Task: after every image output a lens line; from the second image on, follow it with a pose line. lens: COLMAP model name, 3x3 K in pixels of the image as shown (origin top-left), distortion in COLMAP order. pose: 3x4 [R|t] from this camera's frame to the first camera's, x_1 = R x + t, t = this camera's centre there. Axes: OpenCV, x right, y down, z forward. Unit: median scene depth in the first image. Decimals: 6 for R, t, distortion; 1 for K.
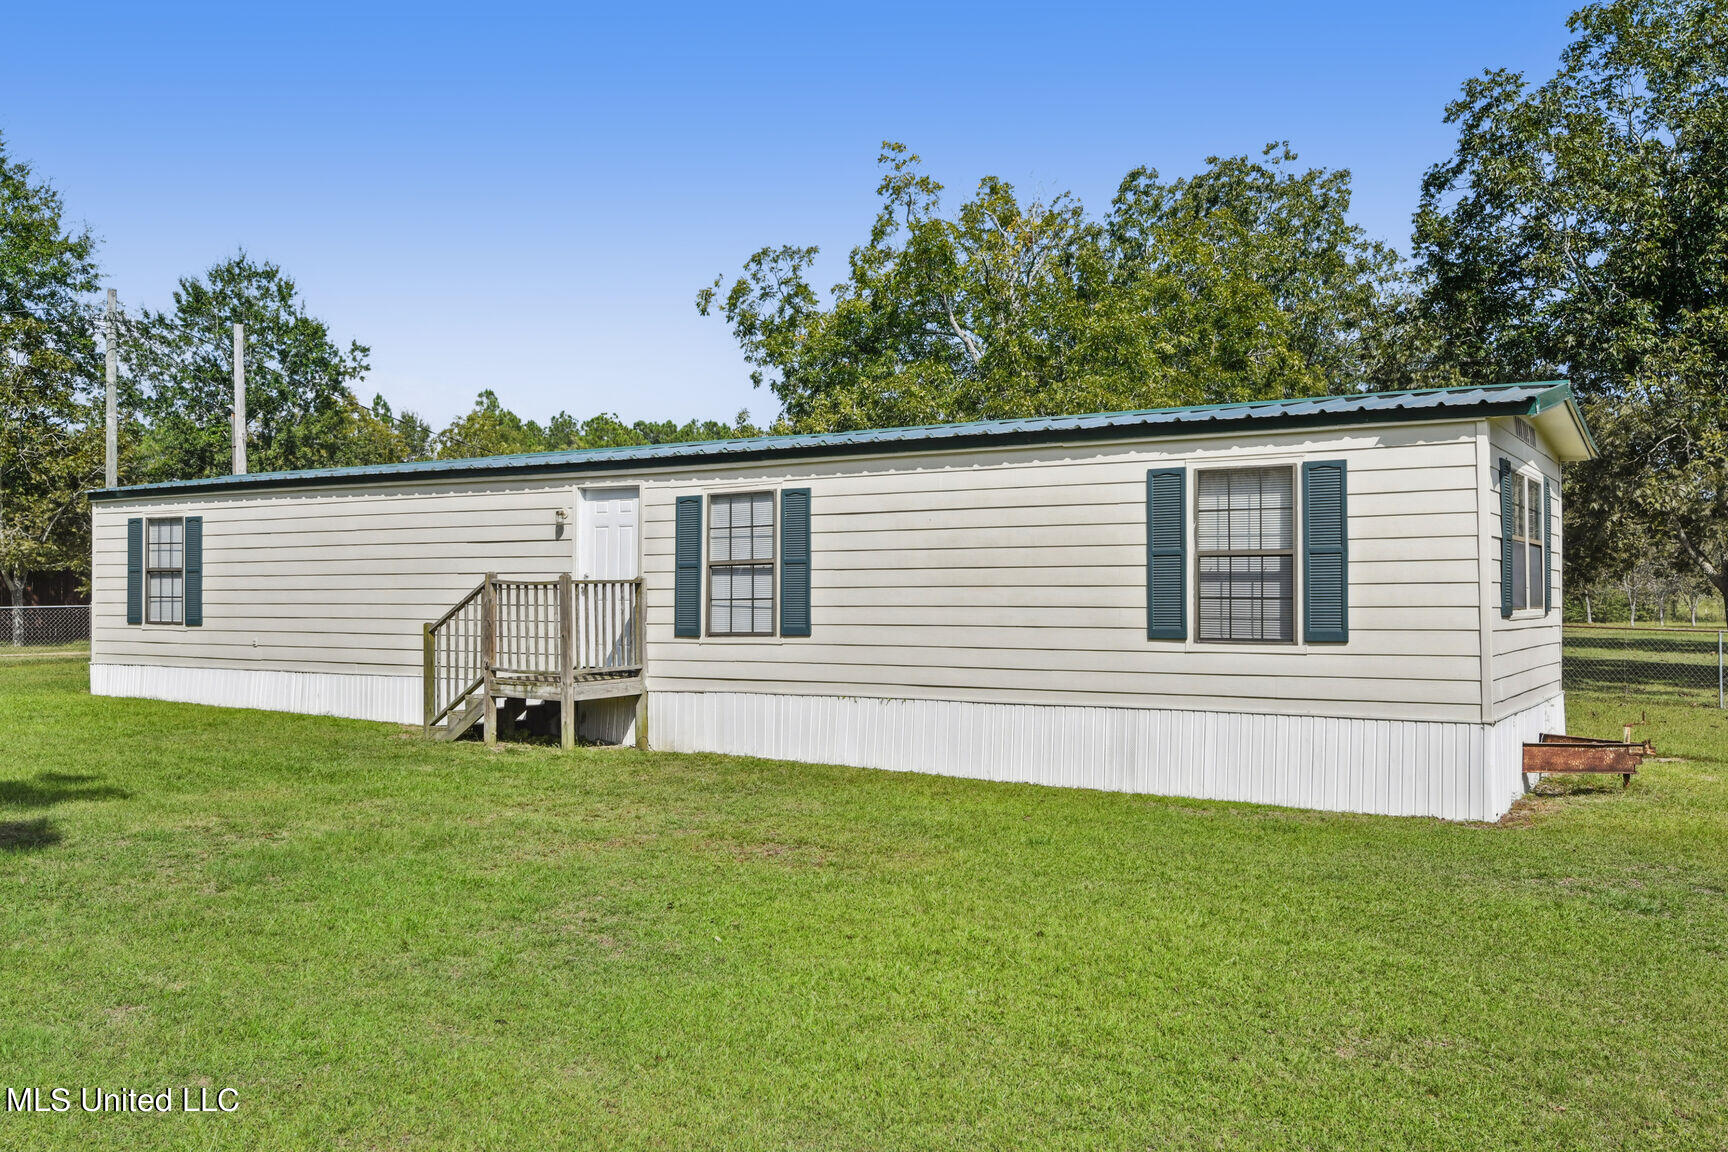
lens RADIAL K [[1470.6, 0, 864.0], [0, 1470.6, 576.0], [0, 0, 1]] dist [-0.005827, -0.001228]
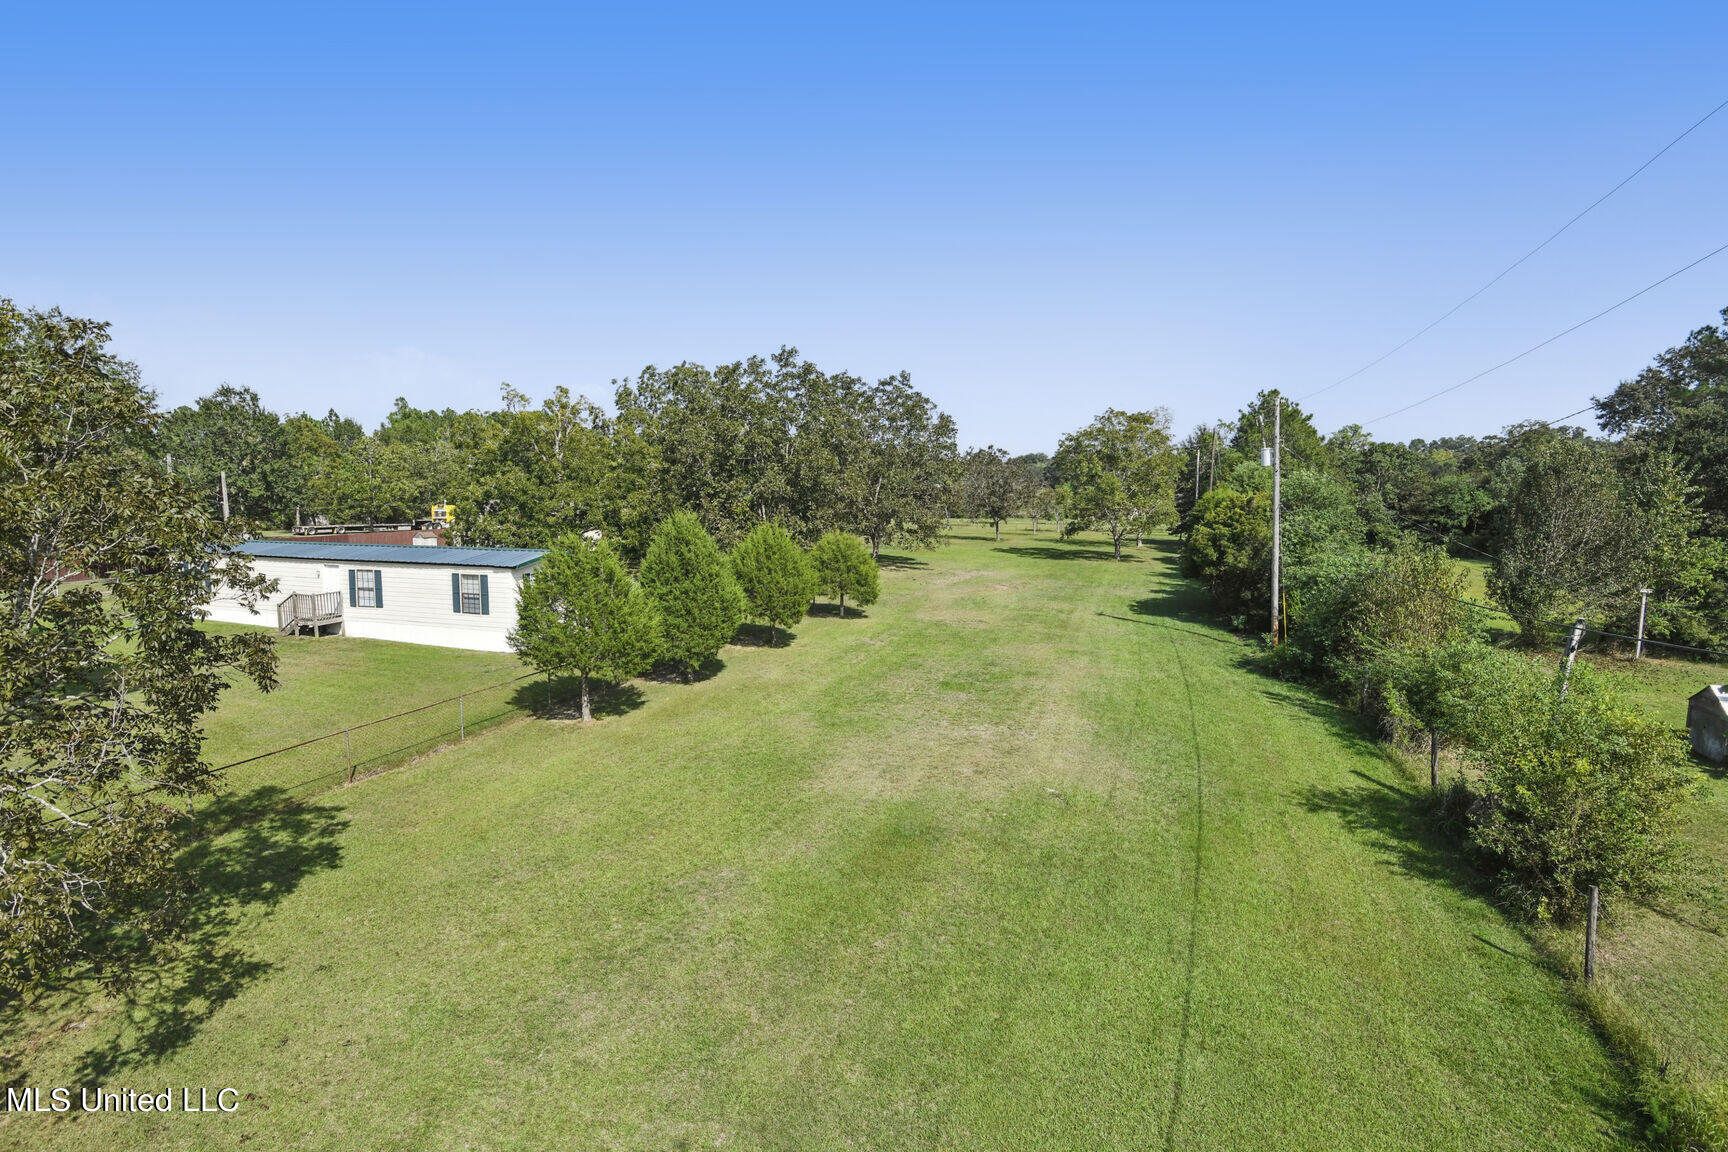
lens RADIAL K [[776.5, 0, 864.0], [0, 776.5, 576.0], [0, 0, 1]] dist [-0.011414, -0.000057]
pose [[0.967690, -0.024006, 0.250996, 0.666423], [-0.007290, 0.992377, 0.123020, -0.295918], [-0.252036, -0.120875, 0.960139, -1.259740]]
